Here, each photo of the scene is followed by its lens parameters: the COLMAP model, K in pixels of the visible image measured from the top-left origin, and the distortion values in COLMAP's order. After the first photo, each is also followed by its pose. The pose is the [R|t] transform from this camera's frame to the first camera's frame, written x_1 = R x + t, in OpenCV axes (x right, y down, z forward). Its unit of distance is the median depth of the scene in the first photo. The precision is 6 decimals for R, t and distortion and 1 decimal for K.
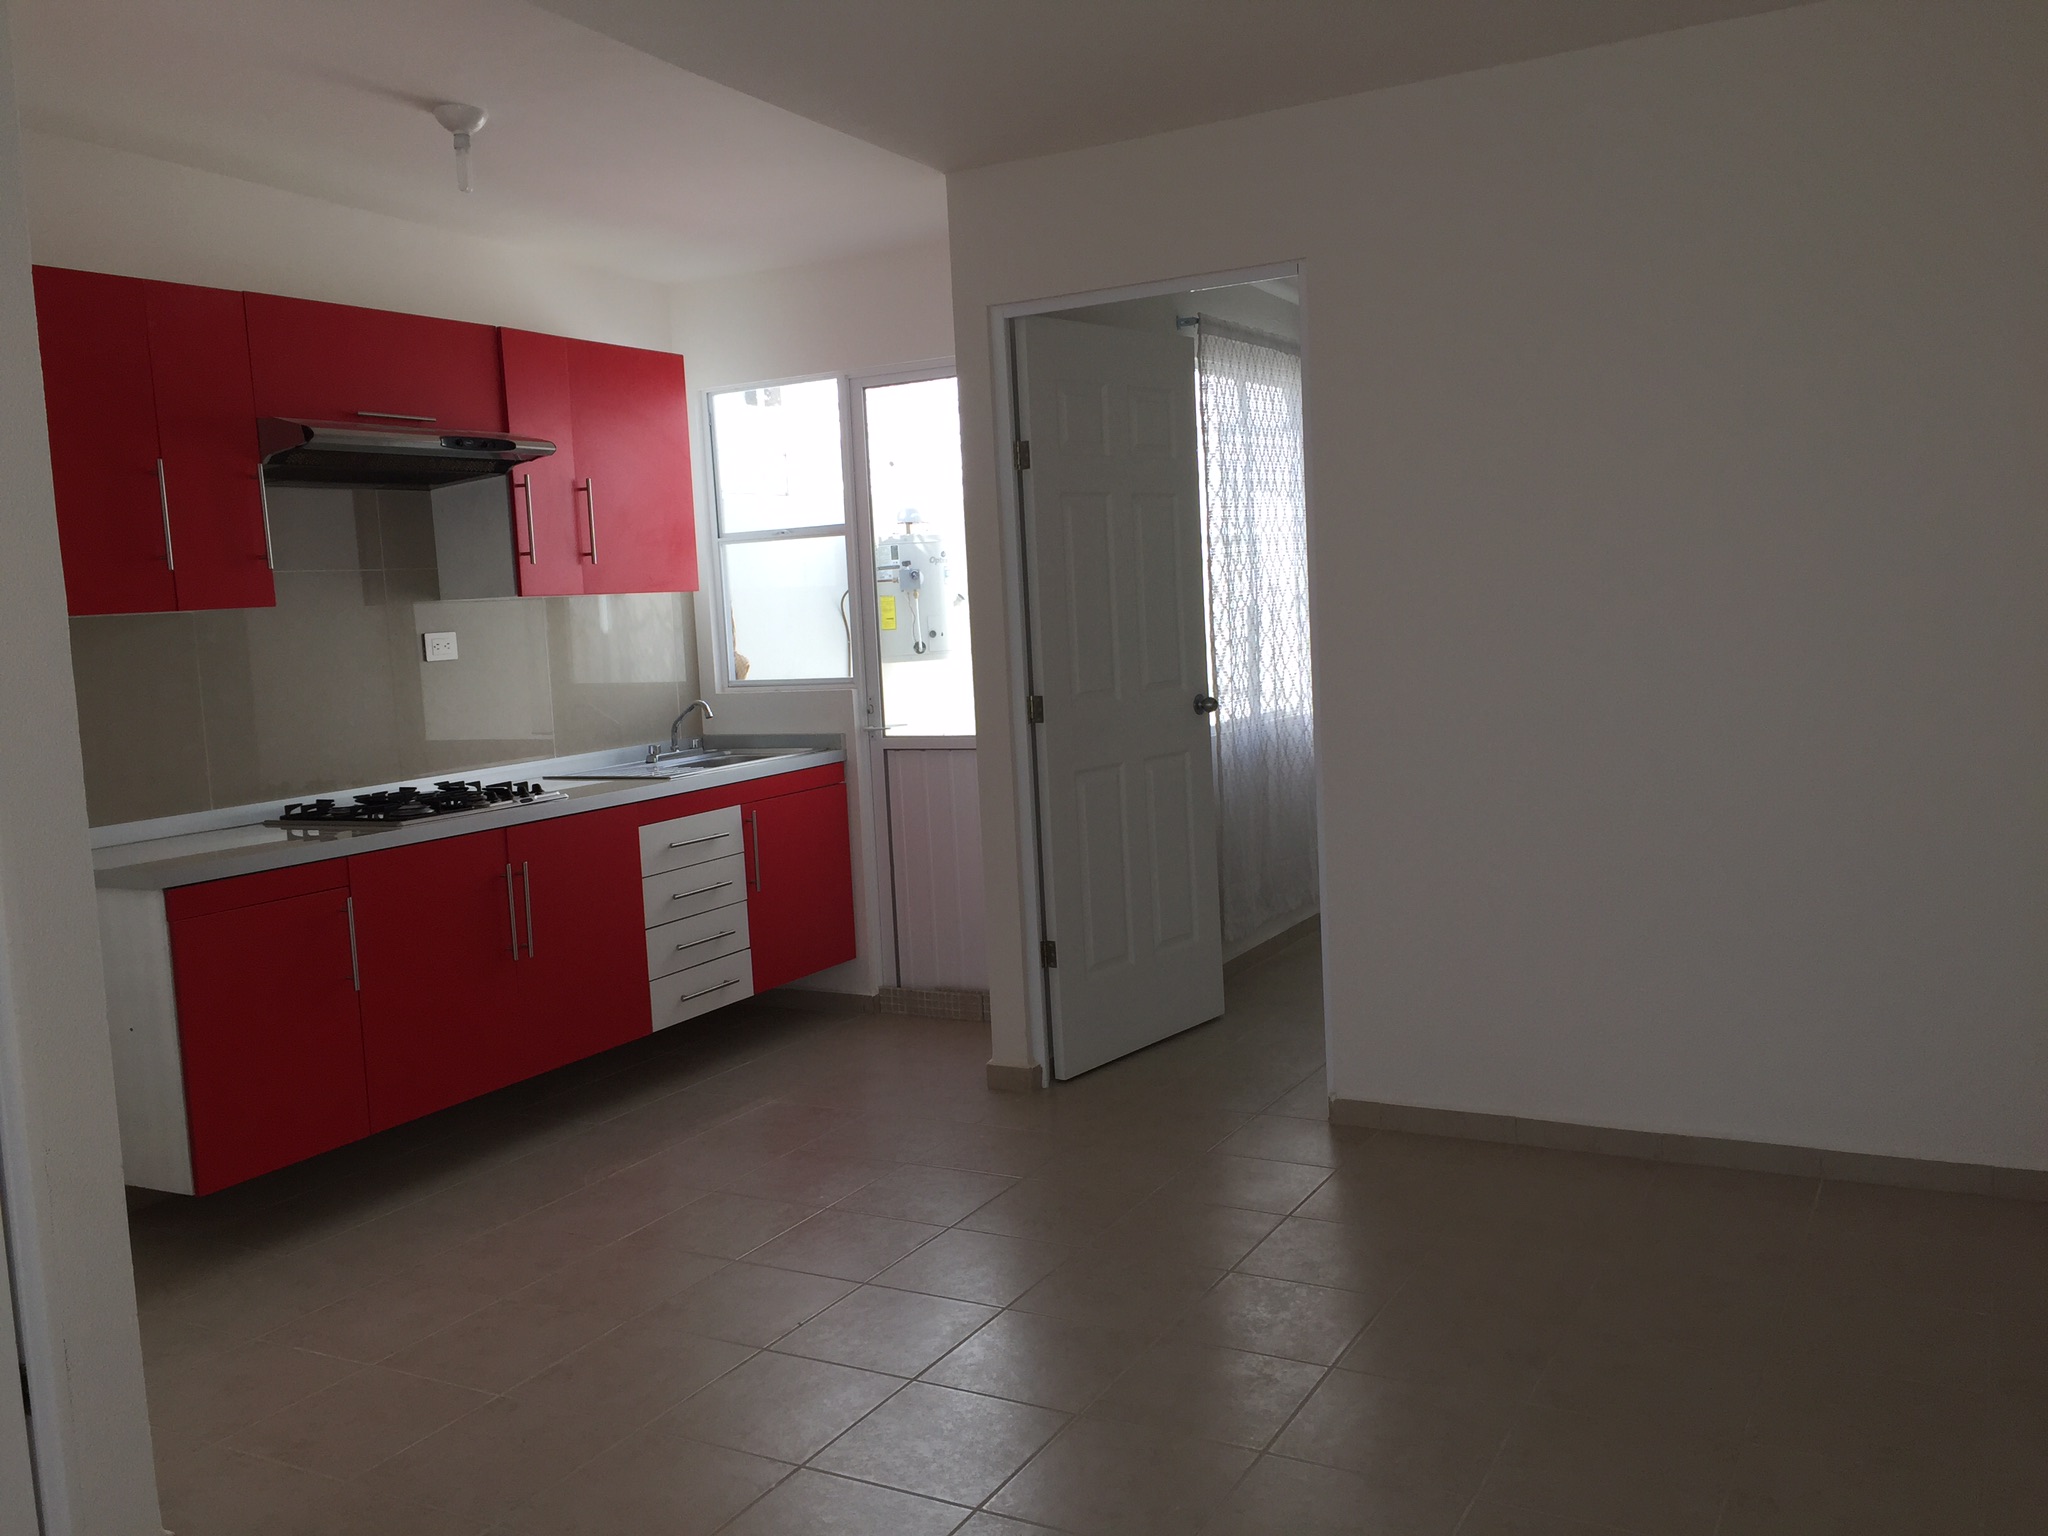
lens RADIAL K [[1739.4, 0, 1025.3], [0, 1739.4, 767.1], [0, 0, 1]] dist [0.049035, -0.000260]
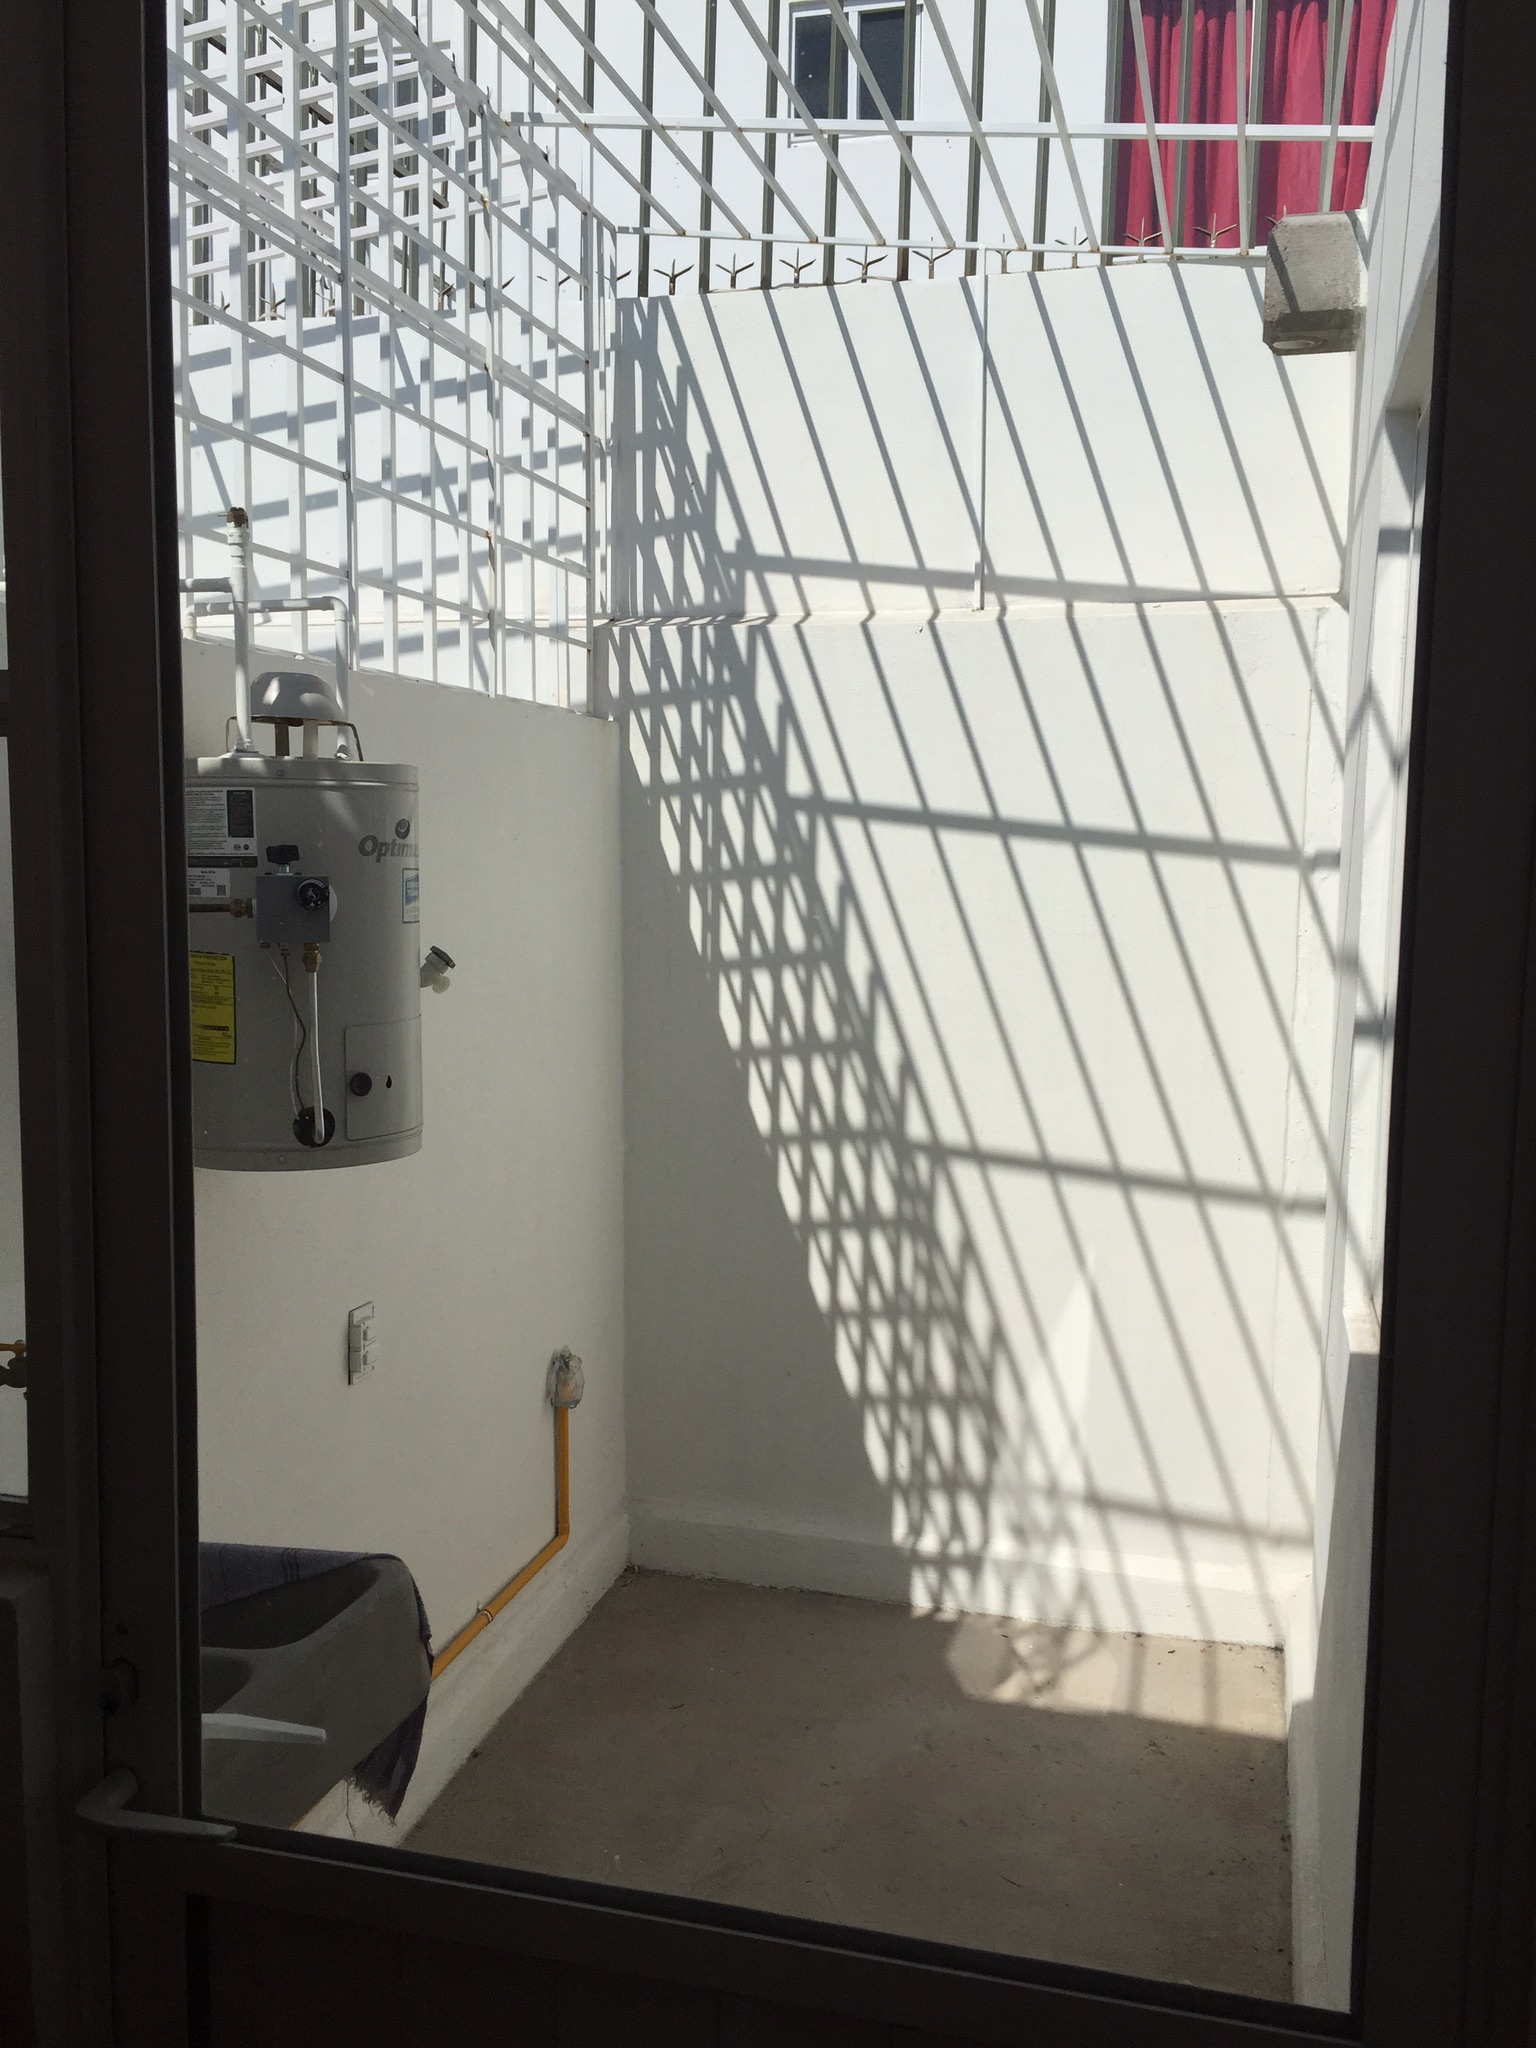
lens RADIAL K [[1739.4, 0, 770.3], [0, 1739.4, 1025.0], [0, 0, 1]] dist [0.049035, -0.000260]
pose [[0.967046, 0.037165, 0.251876, -0.061174], [-0.031644, 0.999163, -0.025937, -0.081372], [-0.252629, 0.017112, 0.967412, 0.680179]]
